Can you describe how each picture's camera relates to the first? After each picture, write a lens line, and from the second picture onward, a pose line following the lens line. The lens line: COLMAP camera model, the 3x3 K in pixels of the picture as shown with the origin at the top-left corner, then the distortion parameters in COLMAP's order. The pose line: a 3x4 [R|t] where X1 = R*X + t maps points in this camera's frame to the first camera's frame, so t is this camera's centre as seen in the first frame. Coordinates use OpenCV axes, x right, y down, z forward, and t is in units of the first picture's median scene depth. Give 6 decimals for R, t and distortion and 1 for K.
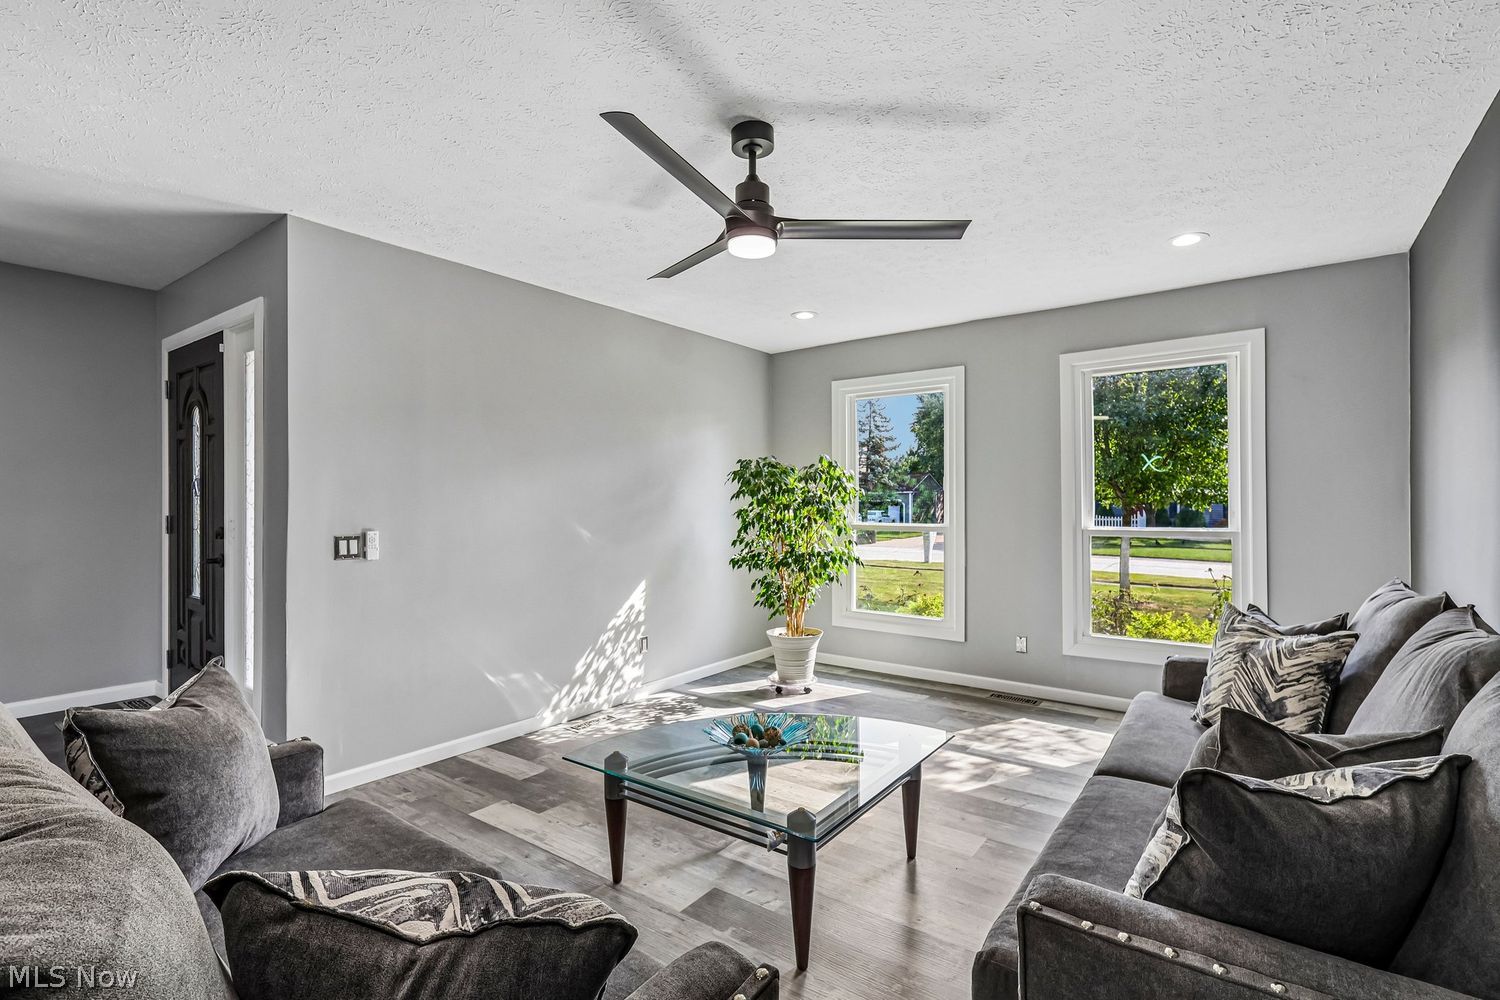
lens RADIAL K [[694.1, 0, 744.6], [0, 694.1, 503.3], [0, 0, 1]] dist [-0.001567, -0.000101]
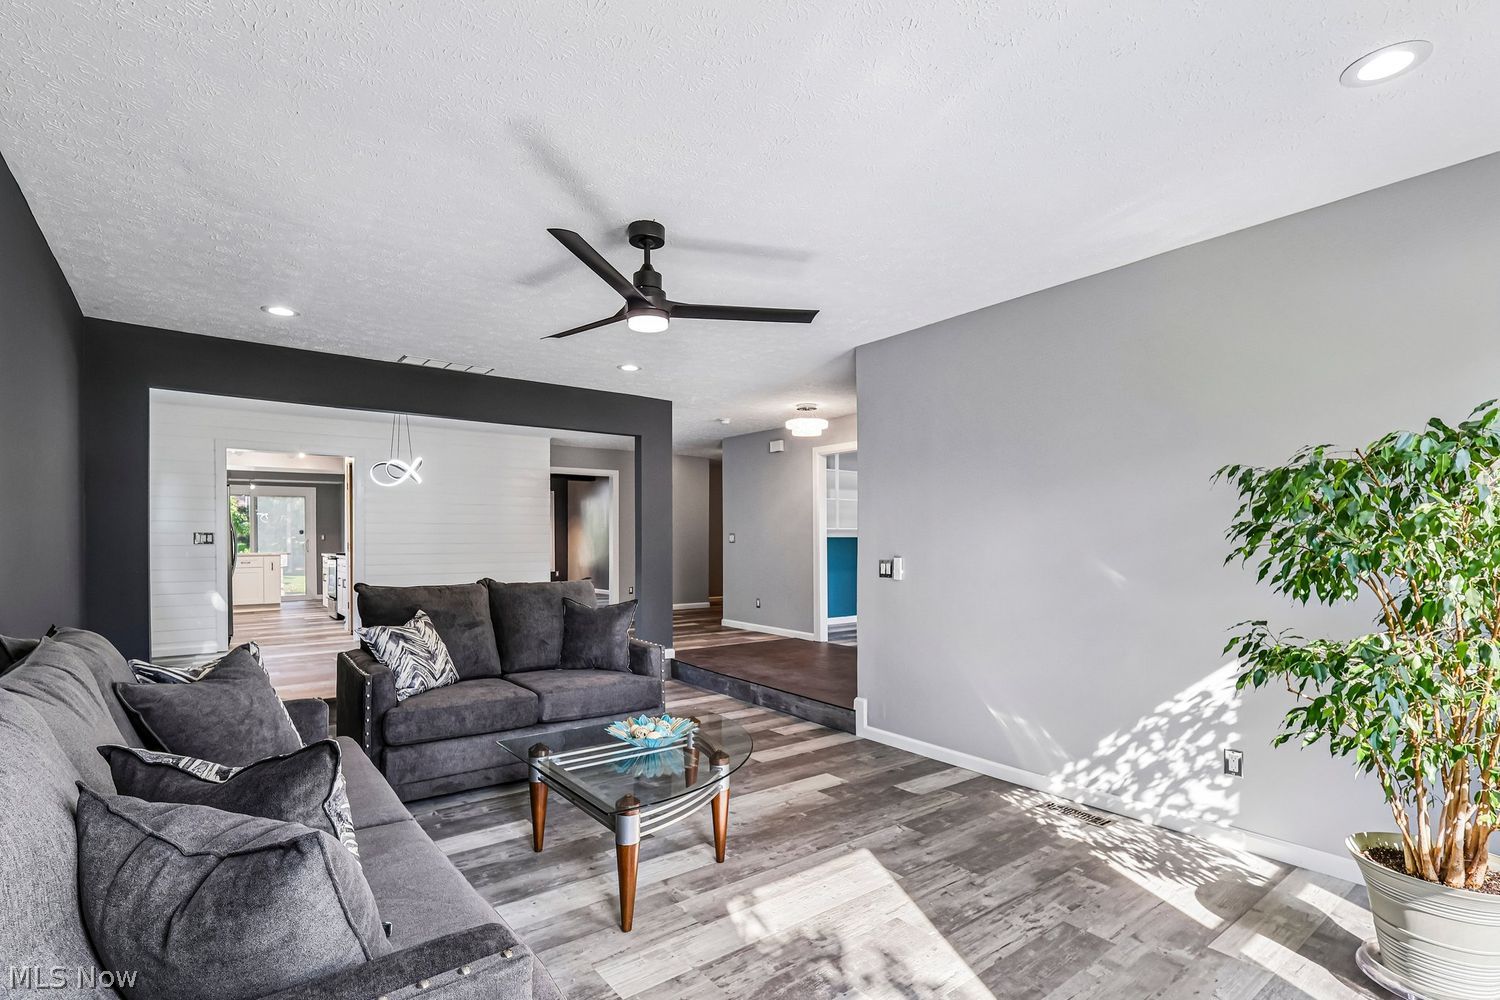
lens RADIAL K [[718.1, 0, 738.2], [0, 718.1, 541.2], [0, 0, 1]] dist [-0.000989, 0.000090]
pose [[-0.277896, 0.008053, -0.960577, 0.646425], [0.006780, 0.999956, 0.006422, -0.001106], [0.960587, -0.004728, -0.277938, 0.827052]]
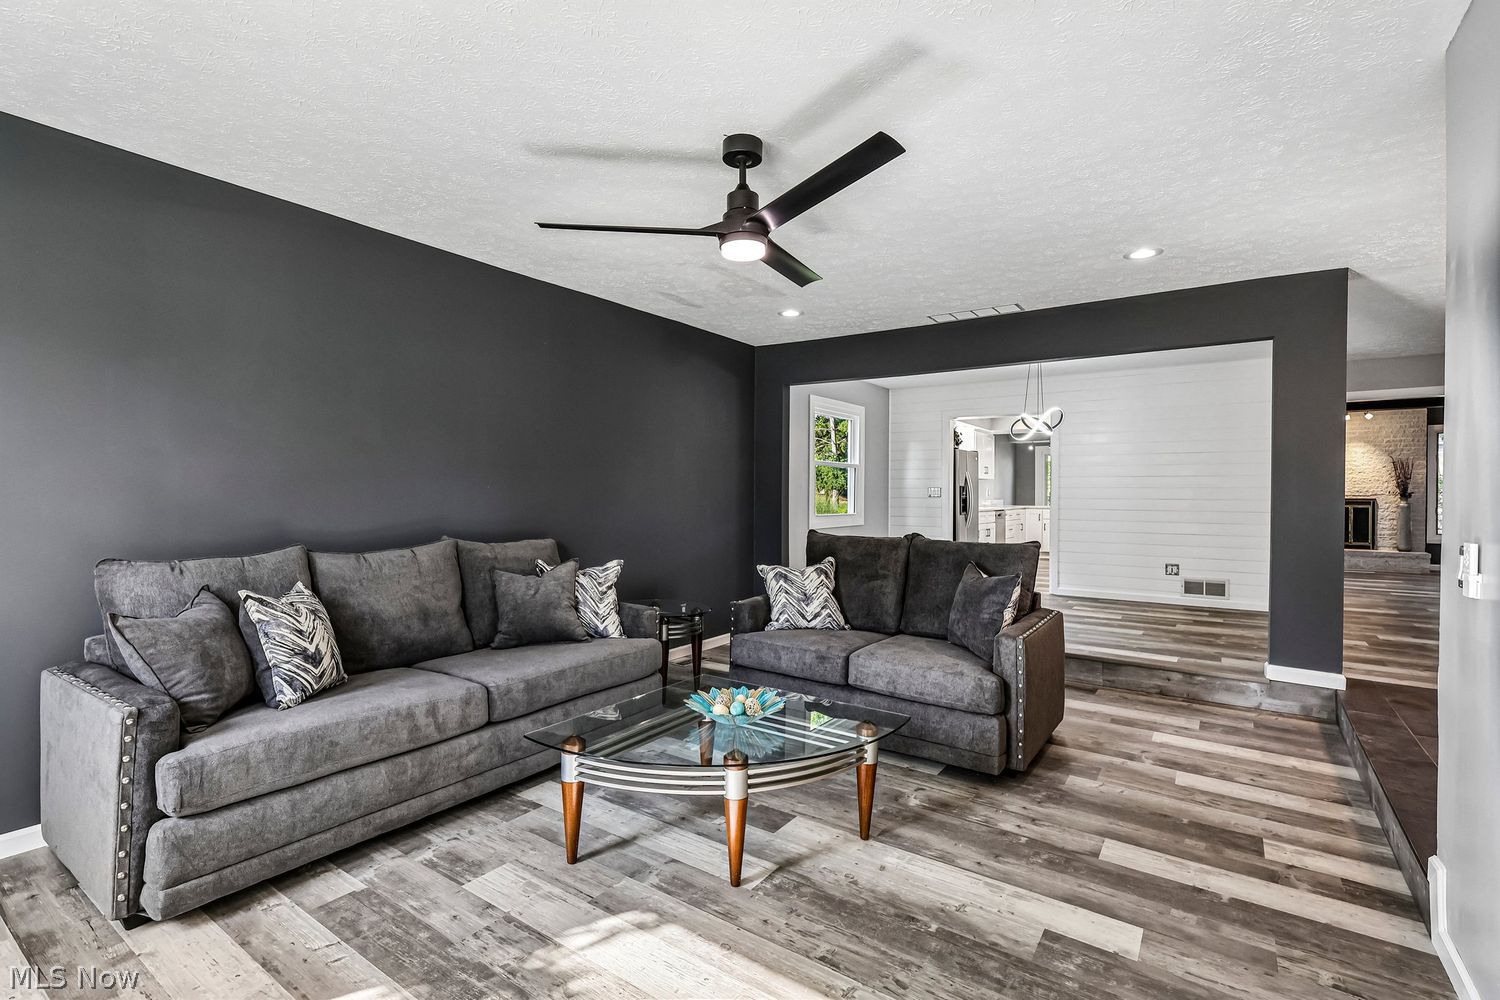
lens RADIAL K [[694.1, 0, 744.6], [0, 694.1, 503.3], [0, 0, 1]] dist [-0.001567, -0.000101]
pose [[-0.999549, -0.003676, -0.029800, 0.021827], [-0.004072, 0.999904, 0.013254, 0.002696], [0.029749, 0.013369, -0.999468, 1.149122]]
